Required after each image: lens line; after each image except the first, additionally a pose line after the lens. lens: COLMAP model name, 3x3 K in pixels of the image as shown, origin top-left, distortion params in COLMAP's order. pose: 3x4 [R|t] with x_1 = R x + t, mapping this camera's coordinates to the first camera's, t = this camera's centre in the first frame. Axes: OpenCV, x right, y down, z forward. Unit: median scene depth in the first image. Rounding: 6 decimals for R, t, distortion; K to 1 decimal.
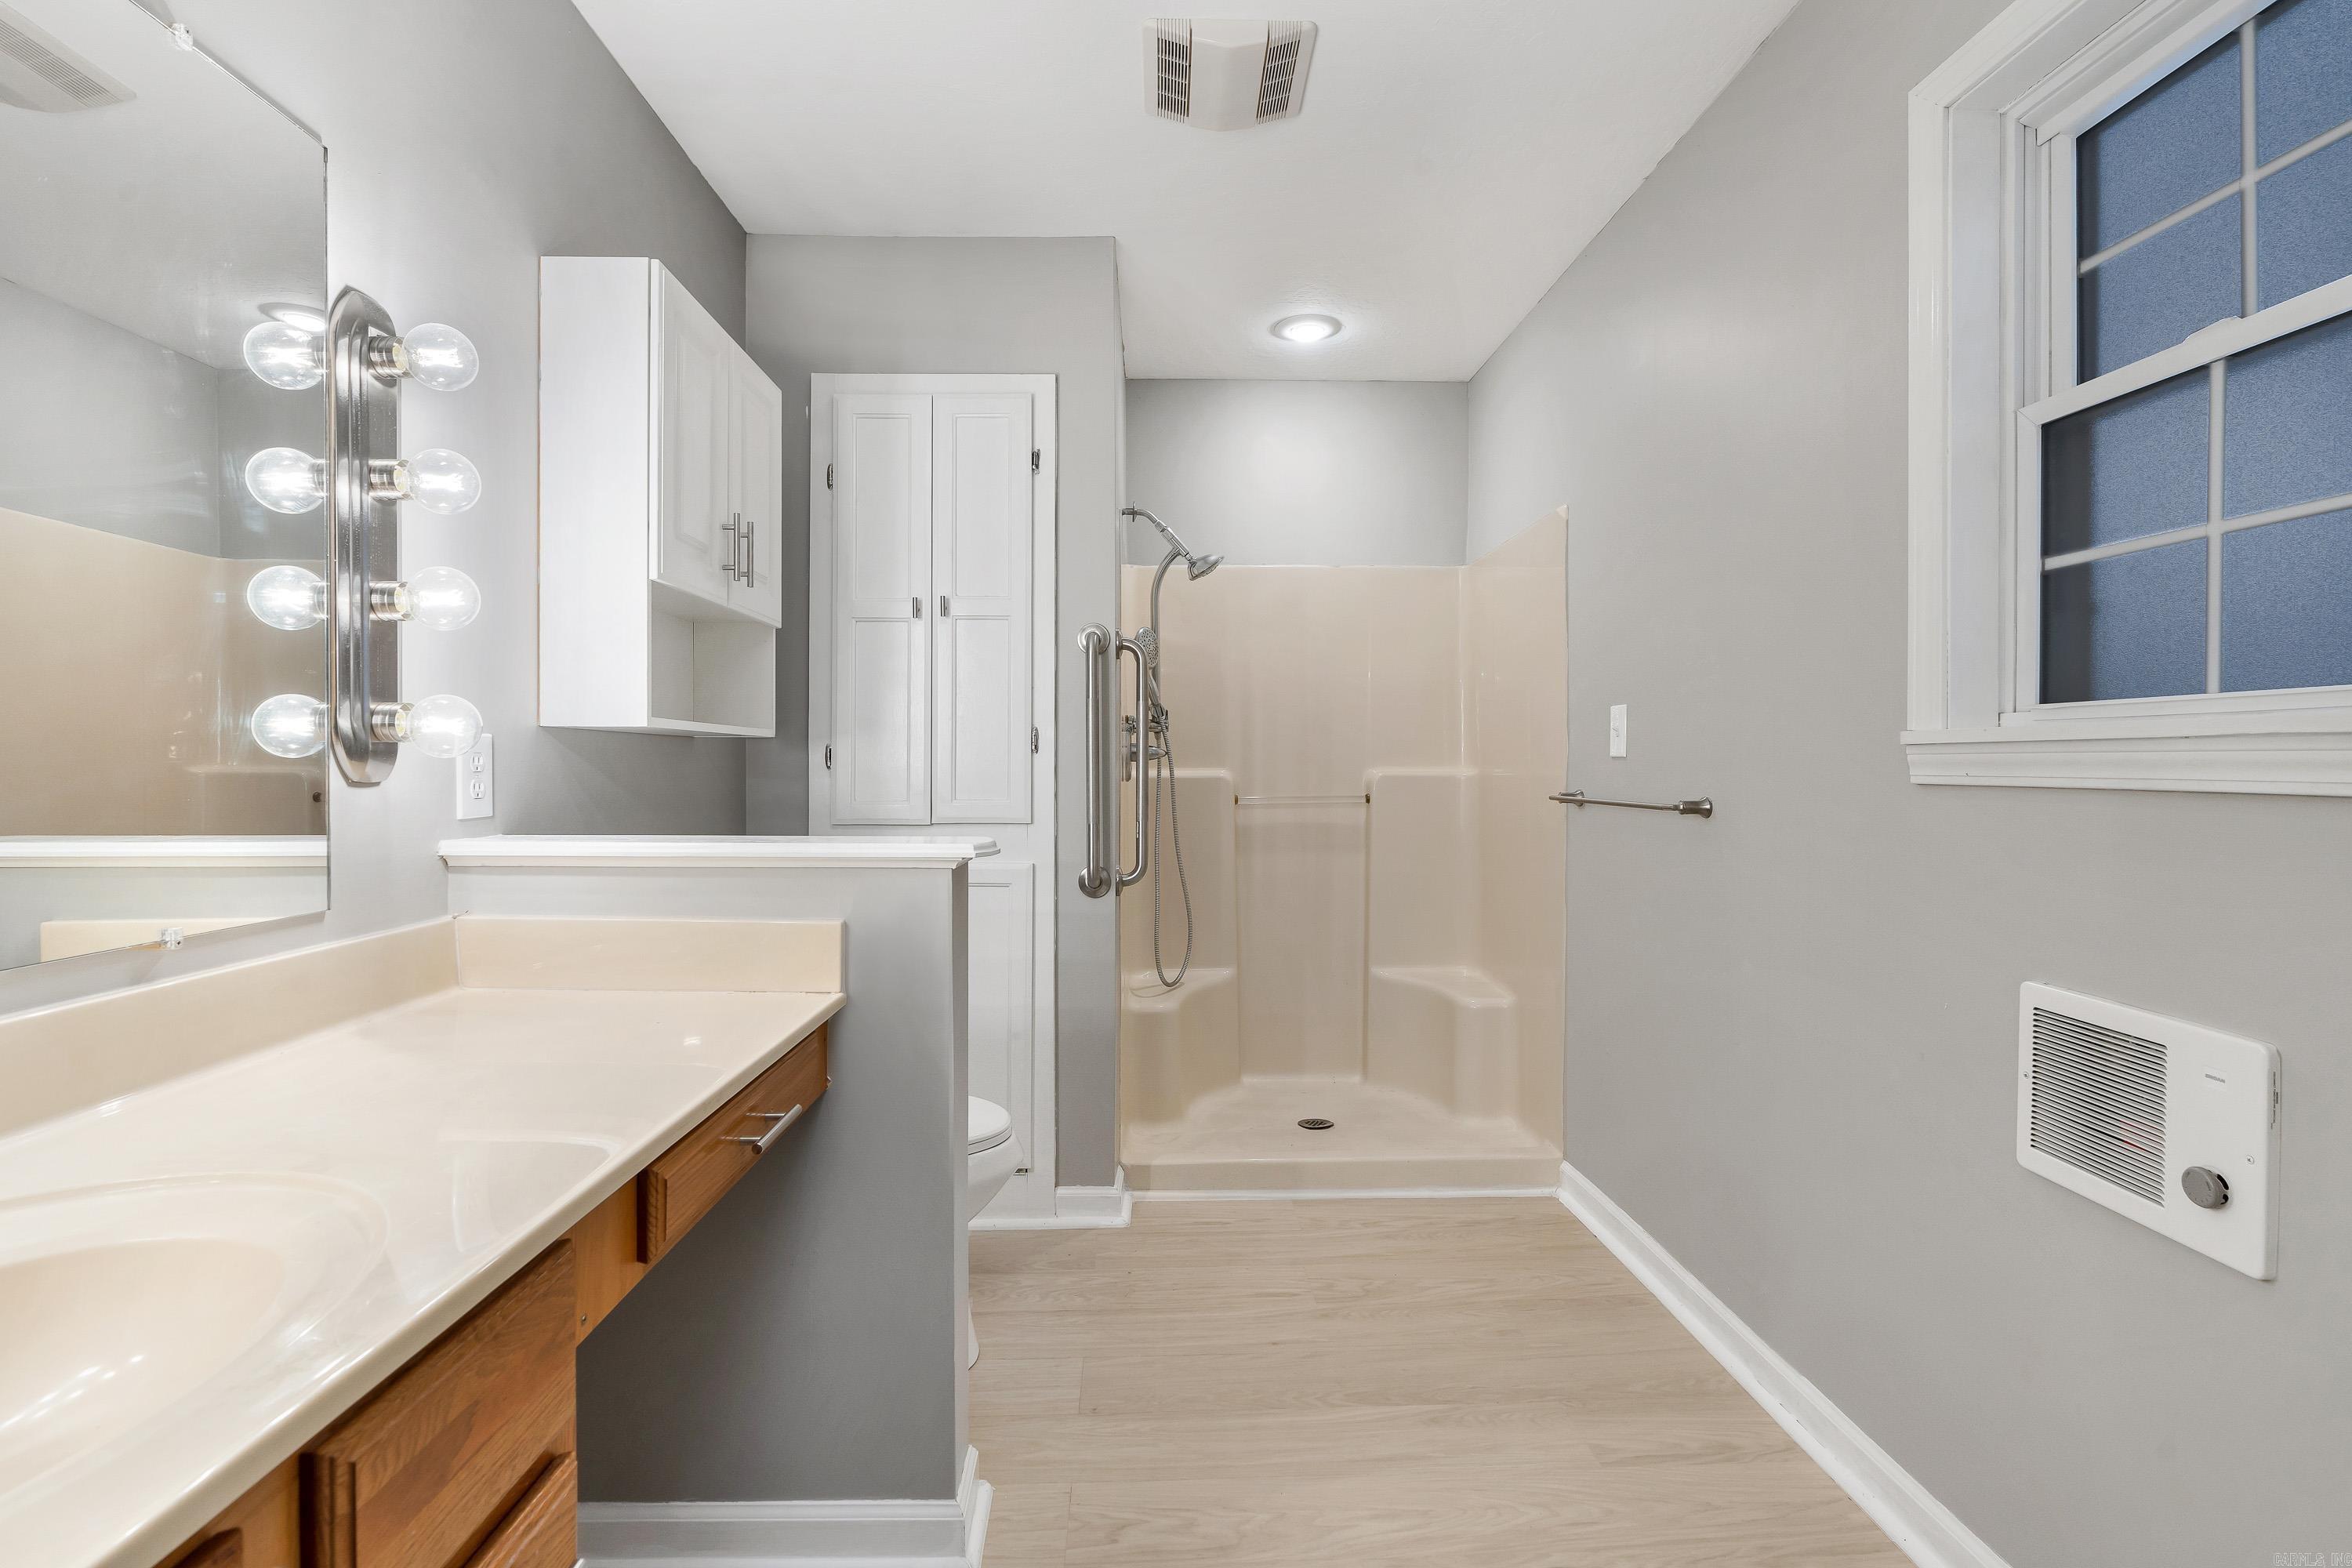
lens RADIAL K [[1069.4, 0, 1170.5], [0, 1069.4, 794.5], [0, 0, 1]] dist [-0.013163, 0.008055]
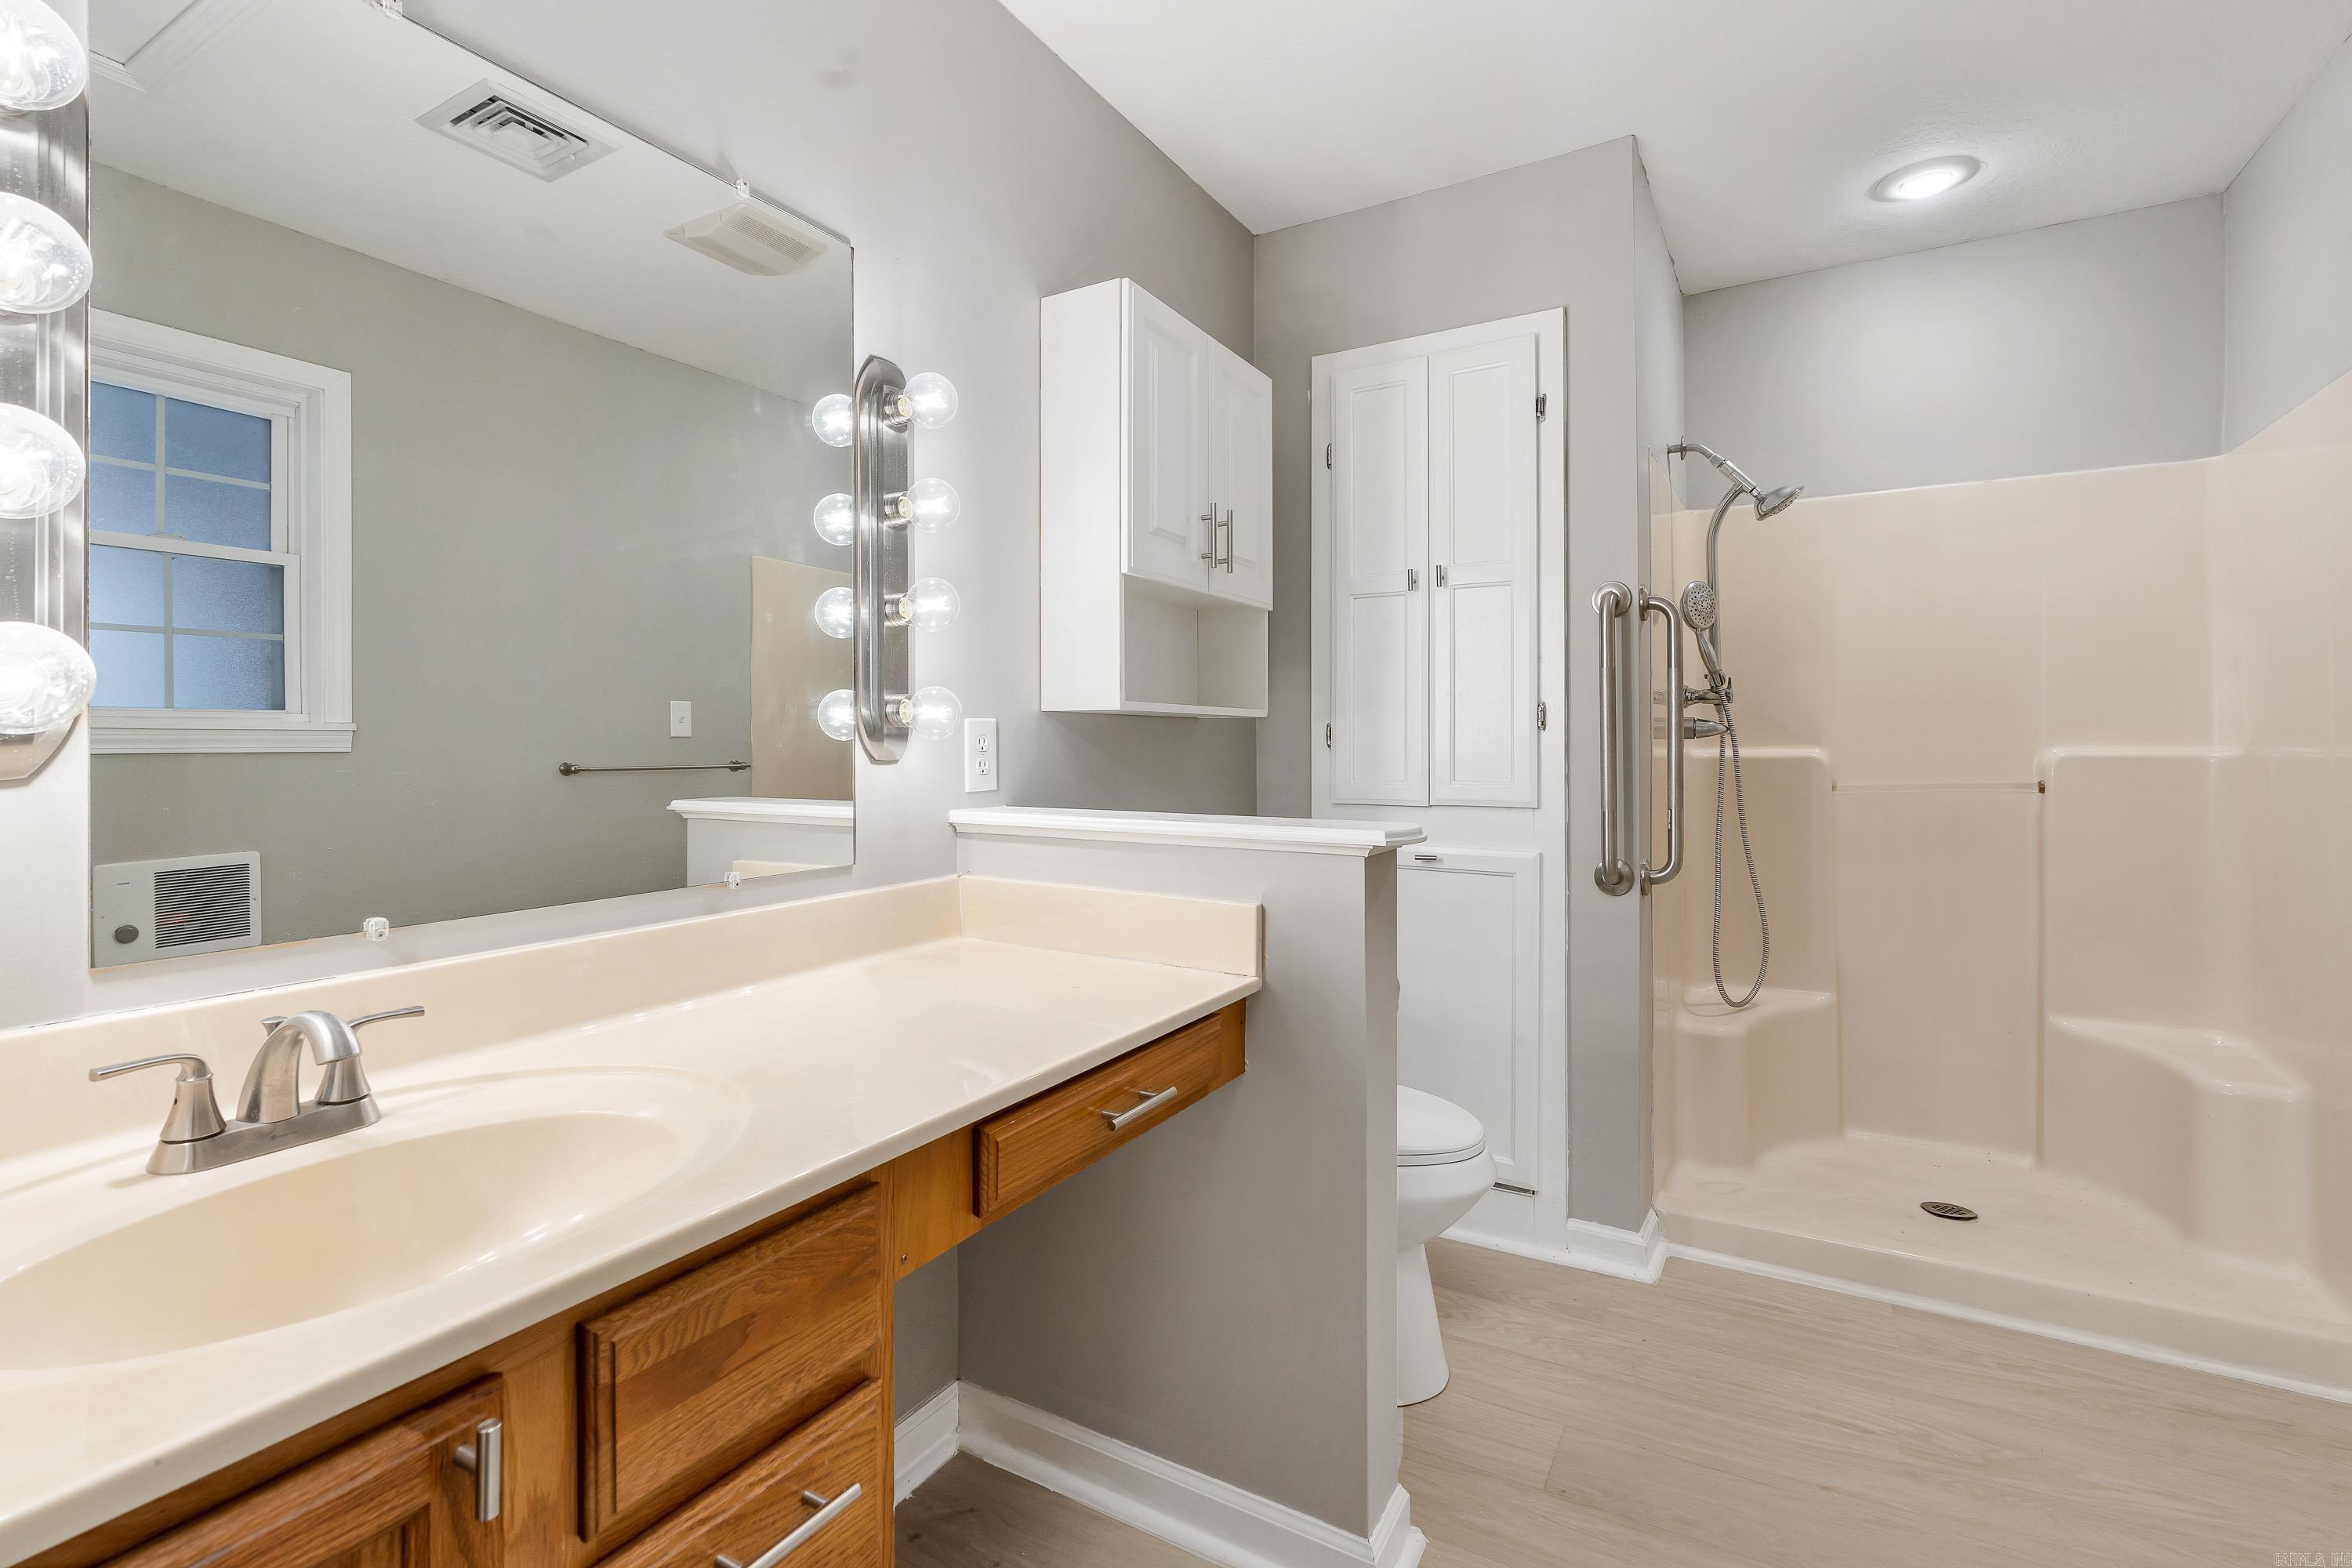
lens RADIAL K [[1071.2, 0, 1177.5], [0, 1071.2, 756.4], [0, 0, 1]] dist [-0.003995, 0.001239]
pose [[0.851131, 0.005318, -0.524926, 0.098099], [-0.012141, 0.999881, -0.009556, -0.004860], [0.524813, 0.014506, 0.851094, 0.078945]]
